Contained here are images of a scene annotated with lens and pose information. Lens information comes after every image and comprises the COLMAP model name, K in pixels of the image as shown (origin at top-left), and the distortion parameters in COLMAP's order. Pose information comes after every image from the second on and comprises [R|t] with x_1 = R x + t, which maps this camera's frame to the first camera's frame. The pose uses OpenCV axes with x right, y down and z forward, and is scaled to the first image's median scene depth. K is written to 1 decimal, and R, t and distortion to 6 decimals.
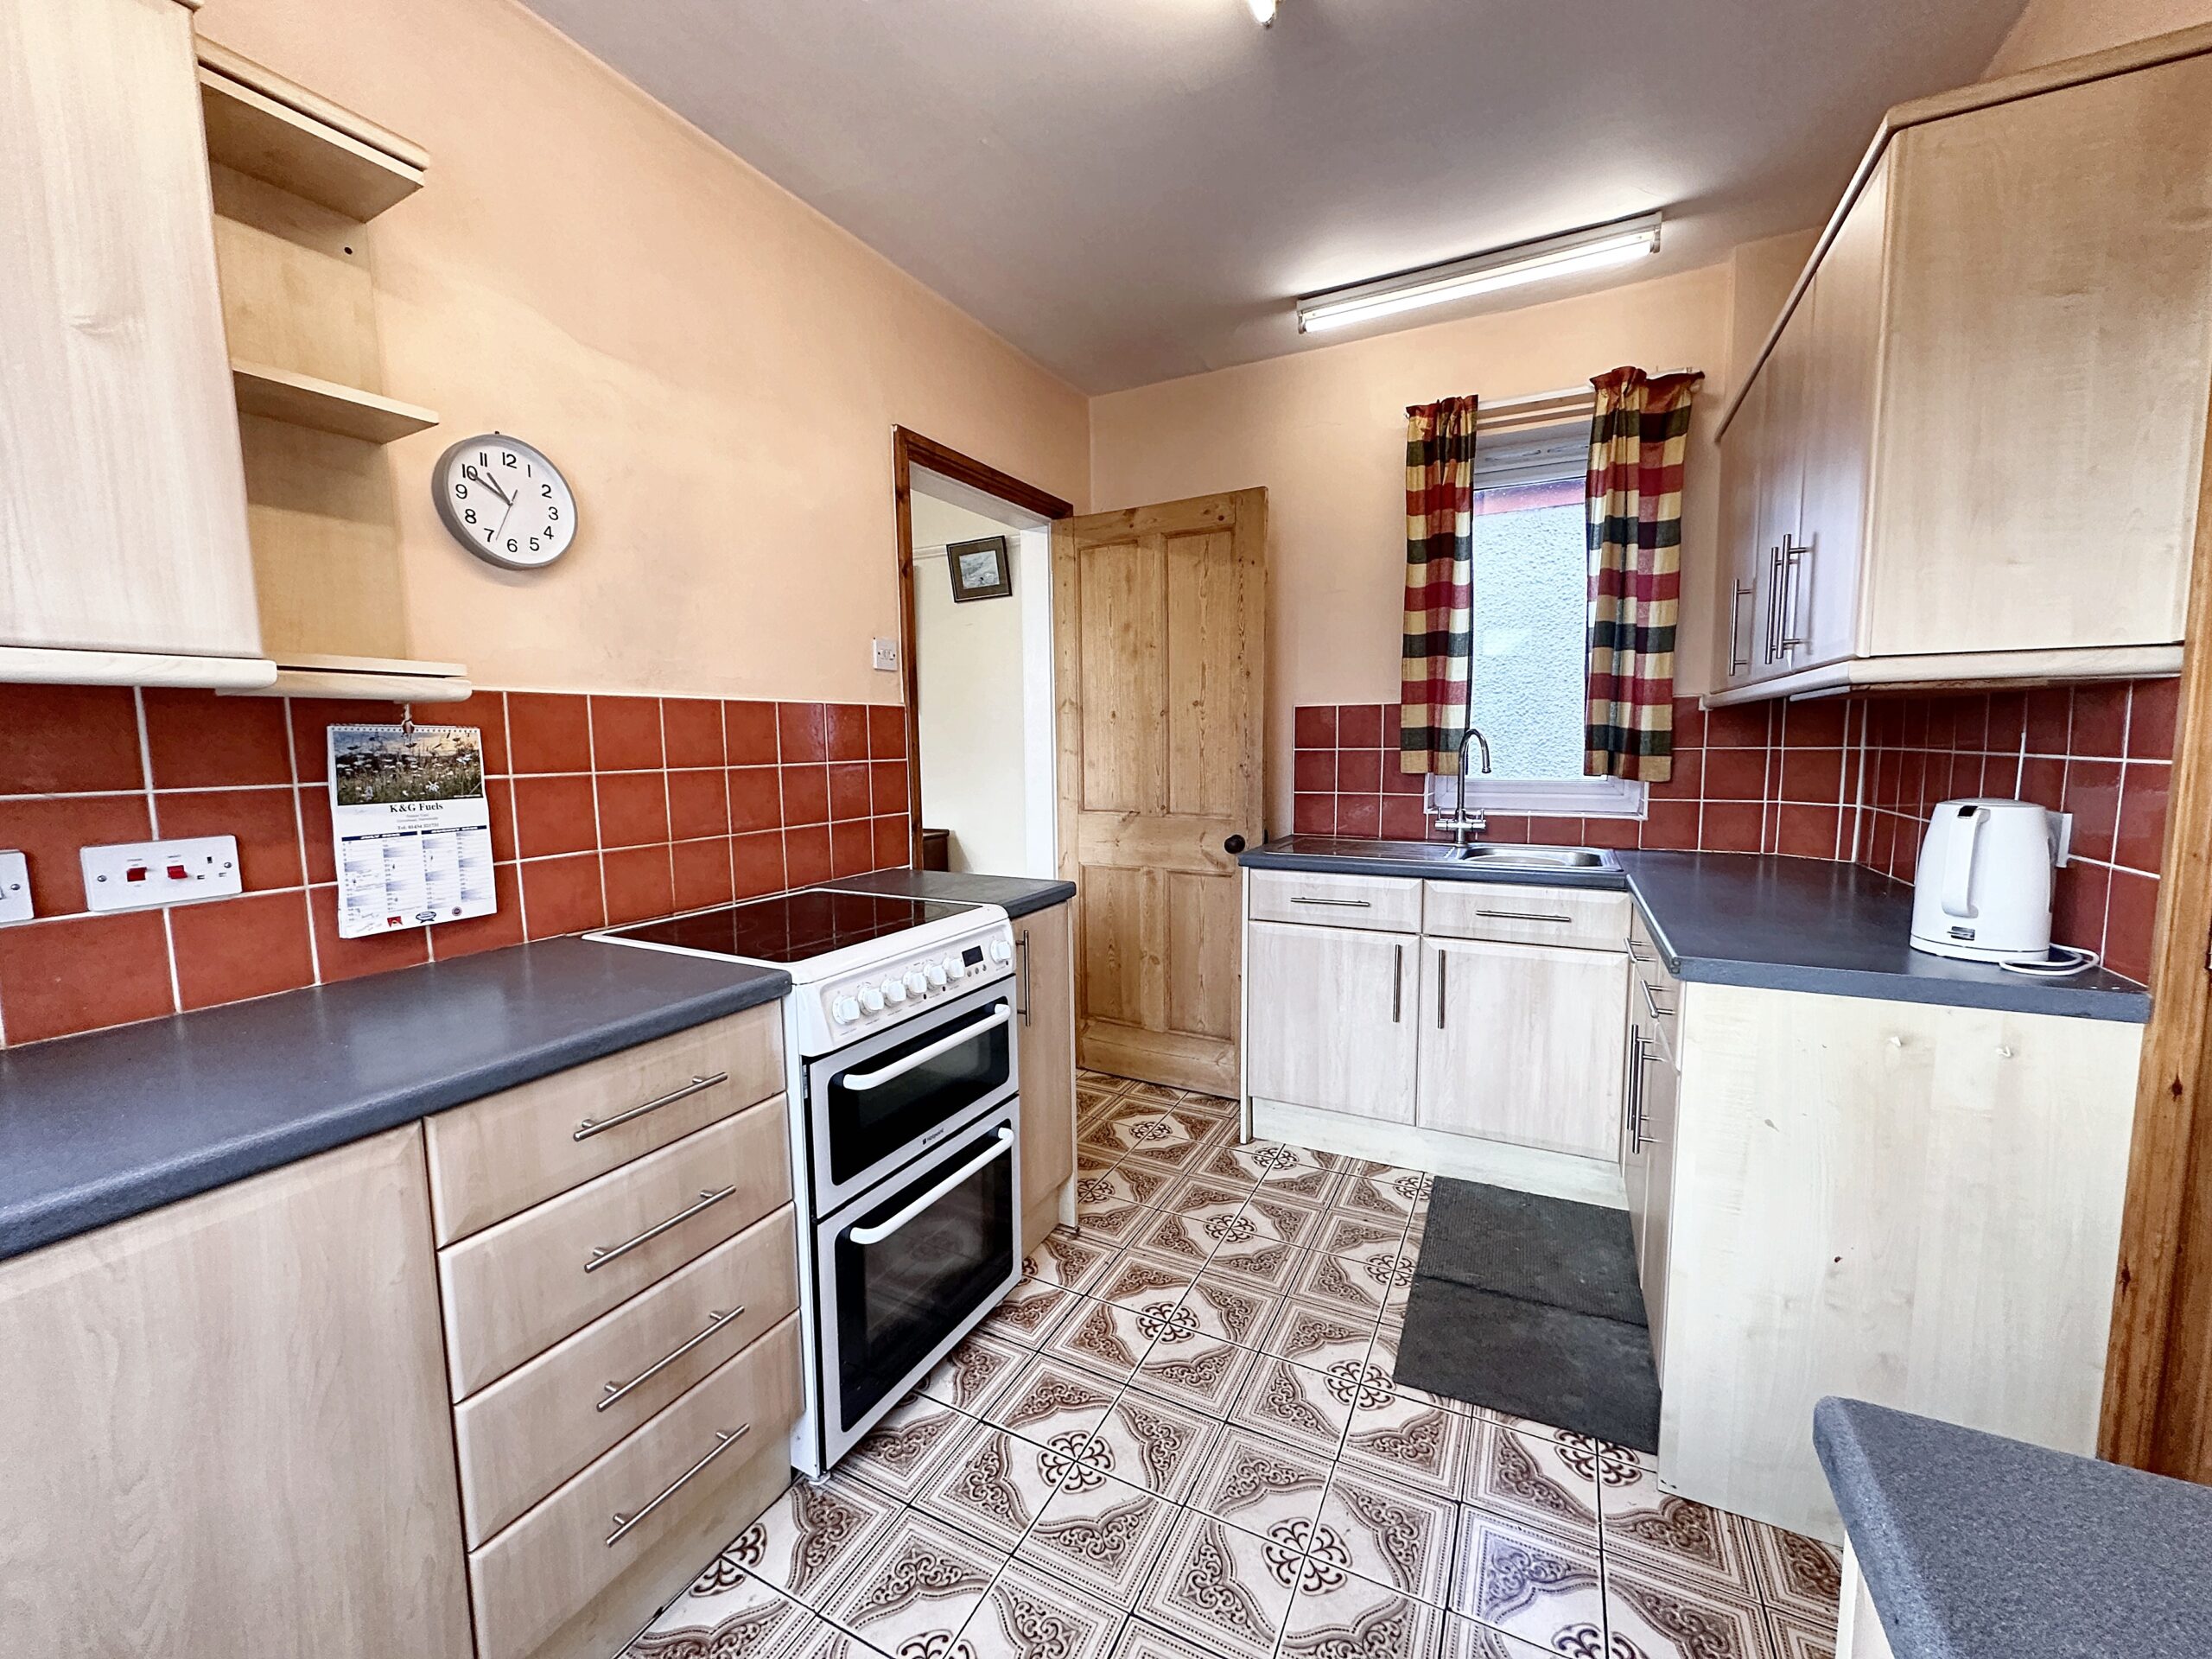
lens RADIAL K [[878.3, 0, 1106.9], [0, 878.3, 831.1], [0, 0, 1]] dist [0.001385, 0.000032]
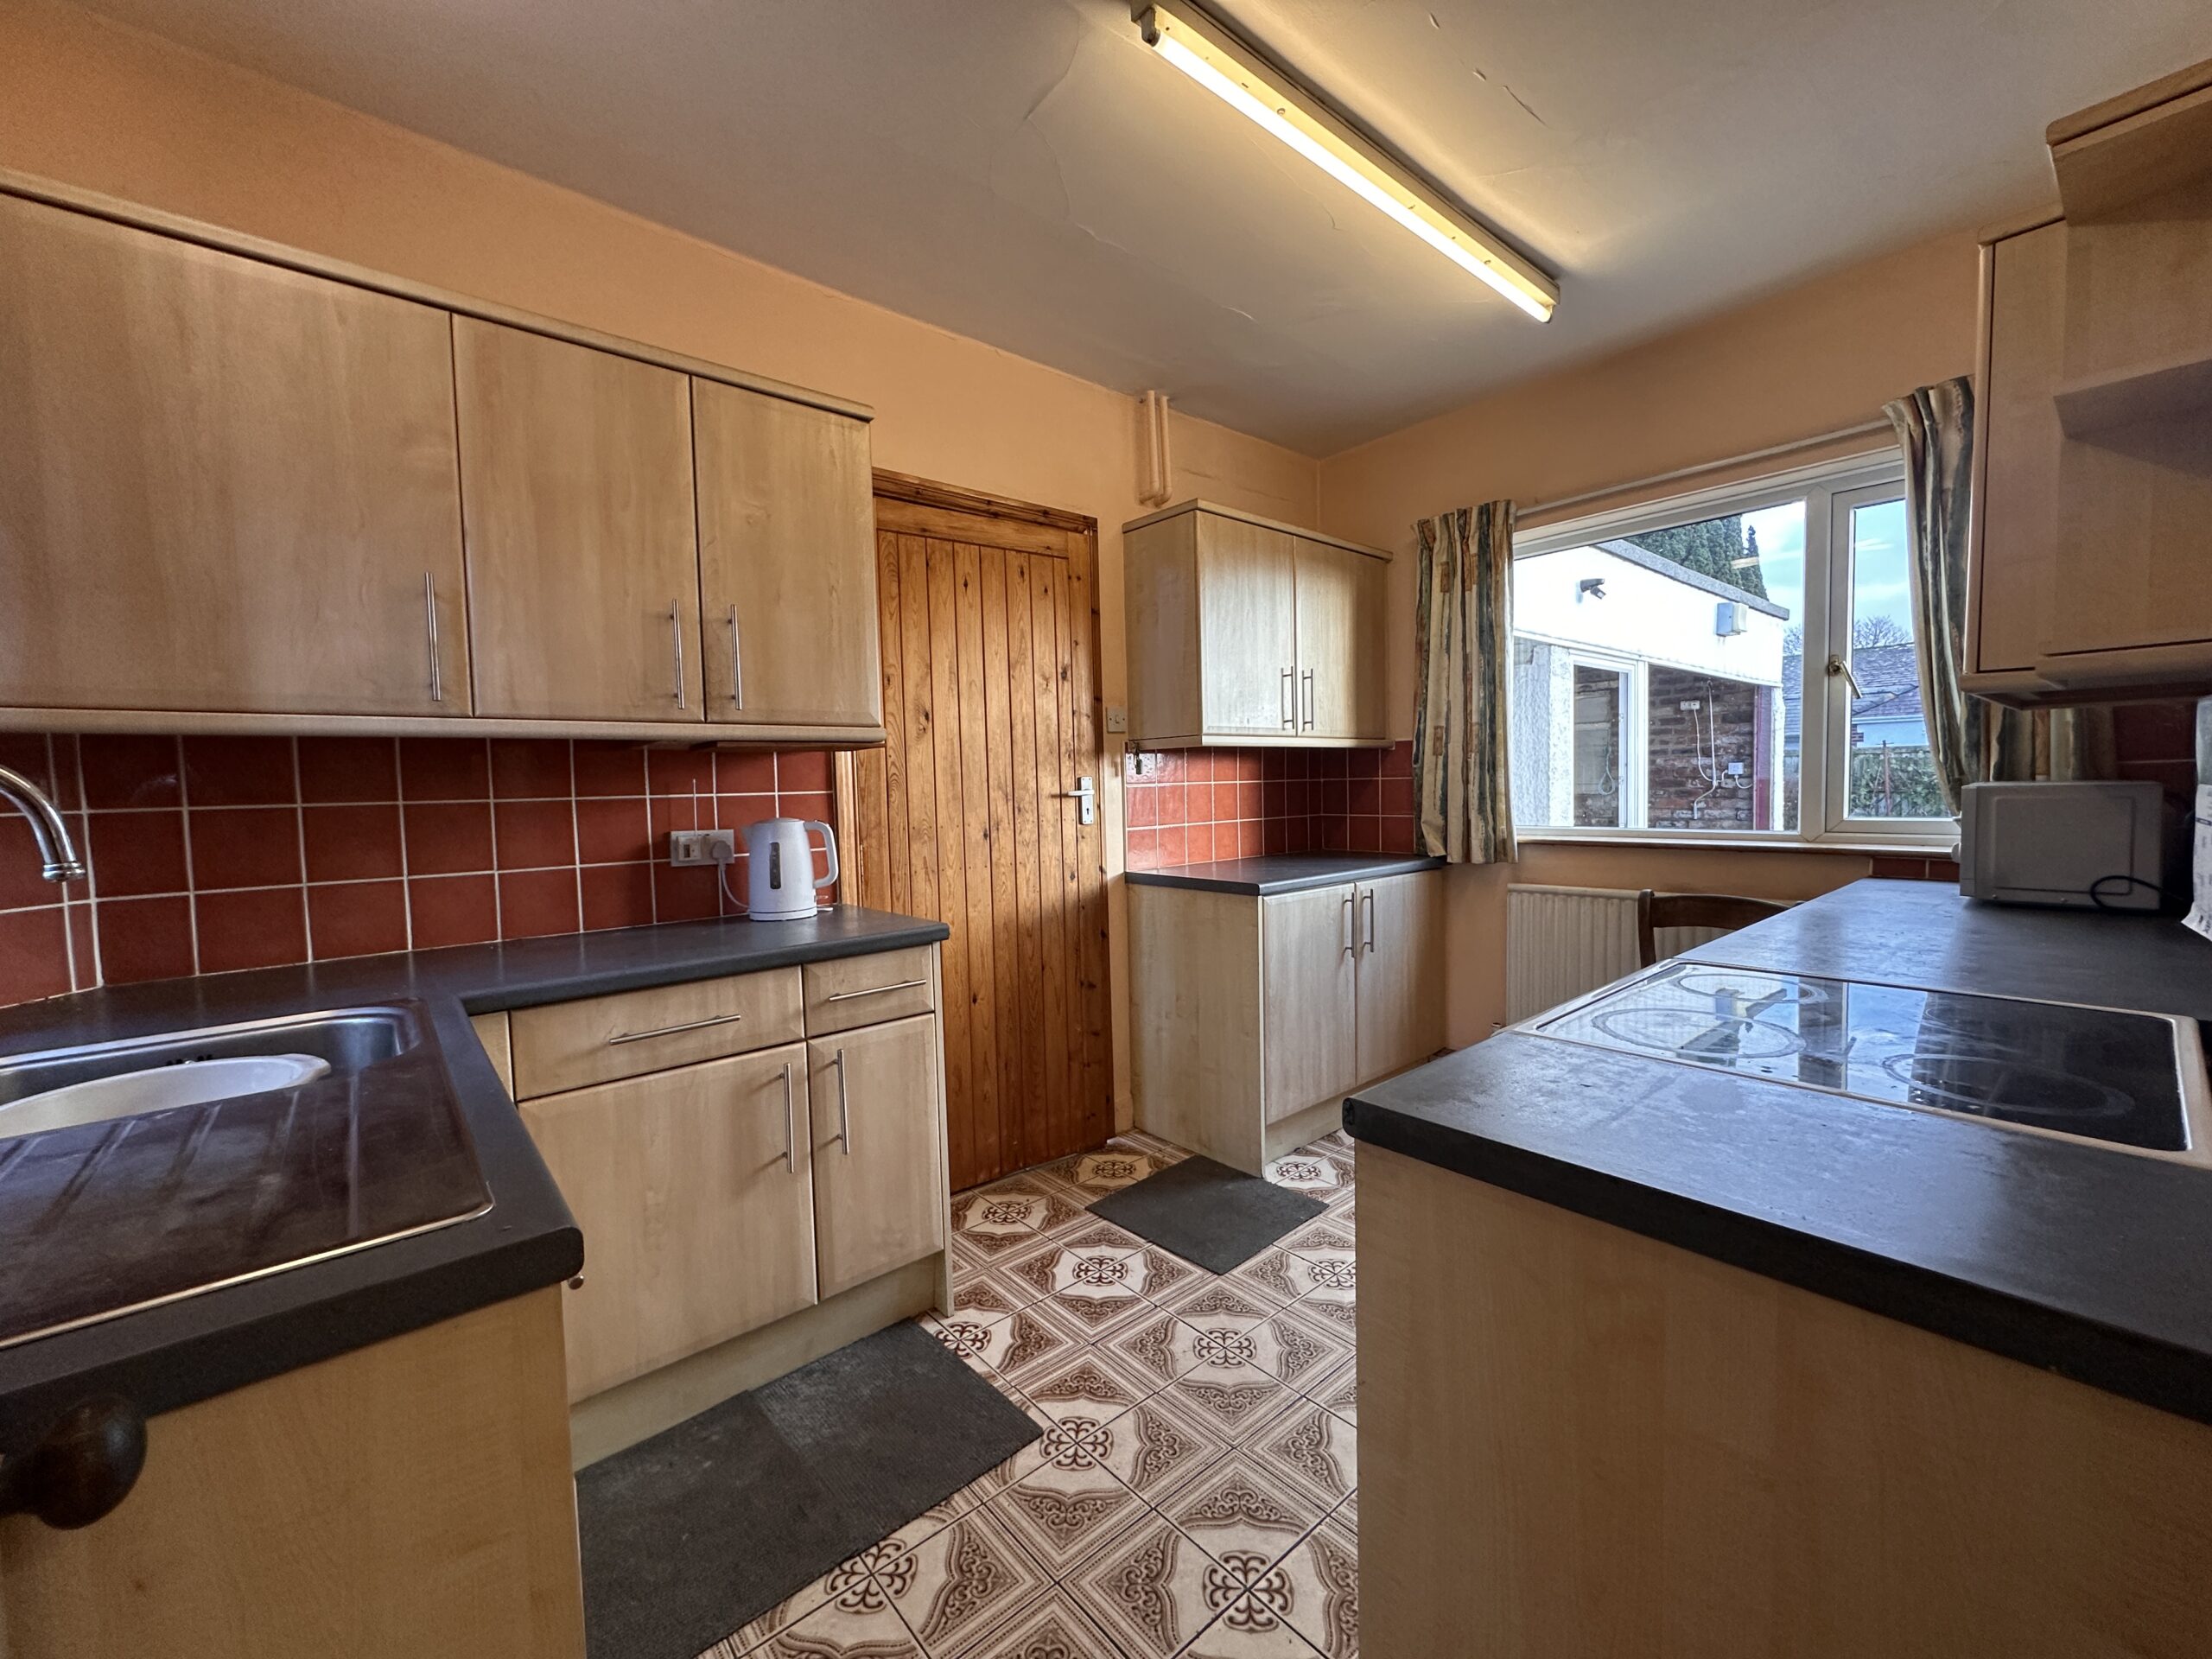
lens RADIAL K [[878.3, 0, 1106.0], [0, 878.3, 830.9], [0, 0, 1]] dist [0.001385, 0.000032]
pose [[-0.924590, 0.016852, 0.380592, -0.113444], [0.075039, 0.987506, 0.138569, -0.152560], [-0.373501, 0.156679, -0.914302, 1.768905]]
